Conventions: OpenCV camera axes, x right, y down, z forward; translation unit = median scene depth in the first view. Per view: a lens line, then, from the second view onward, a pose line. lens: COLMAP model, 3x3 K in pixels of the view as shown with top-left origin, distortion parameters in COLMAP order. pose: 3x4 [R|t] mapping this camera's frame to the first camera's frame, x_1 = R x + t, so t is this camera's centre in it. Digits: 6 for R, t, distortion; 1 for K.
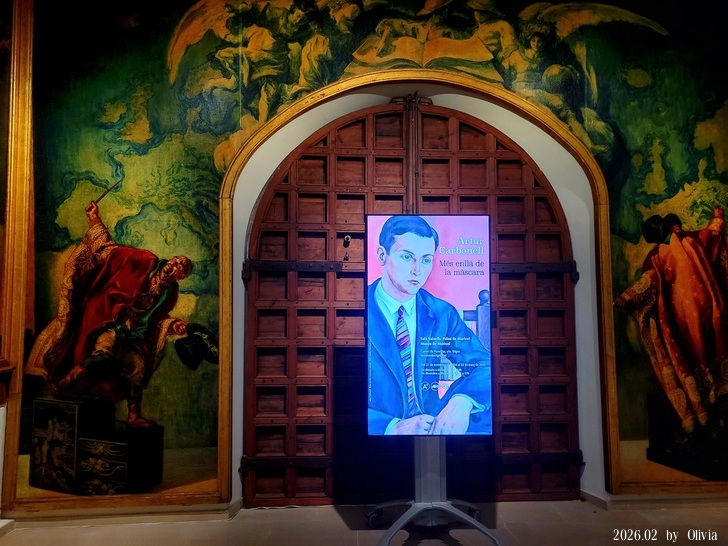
lens RADIAL K [[547.4, 0, 365.0], [0, 547.4, 271.7], [0, 0, 1]] dist [0.037858, -0.006008]
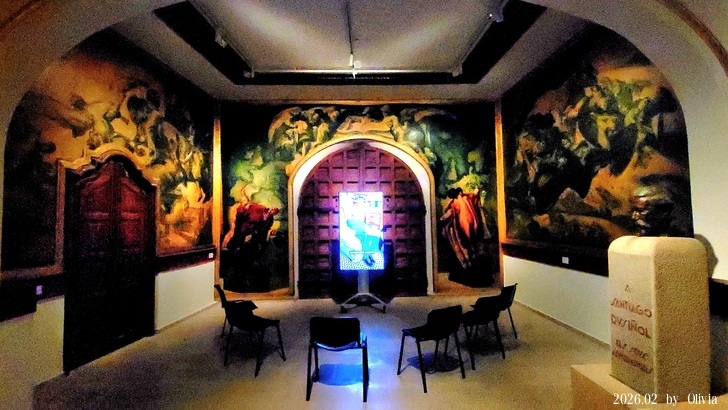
lens RADIAL K [[293.7, 0, 362.1], [0, 293.7, 207.9], [0, 0, 1]] dist [-0.000292, 0.000007]
pose [[0.999403, -0.015748, -0.030754, 0.137189], [0.016020, 0.999835, 0.008614, -0.027111], [0.030613, -0.009102, 0.999490, -0.419218]]
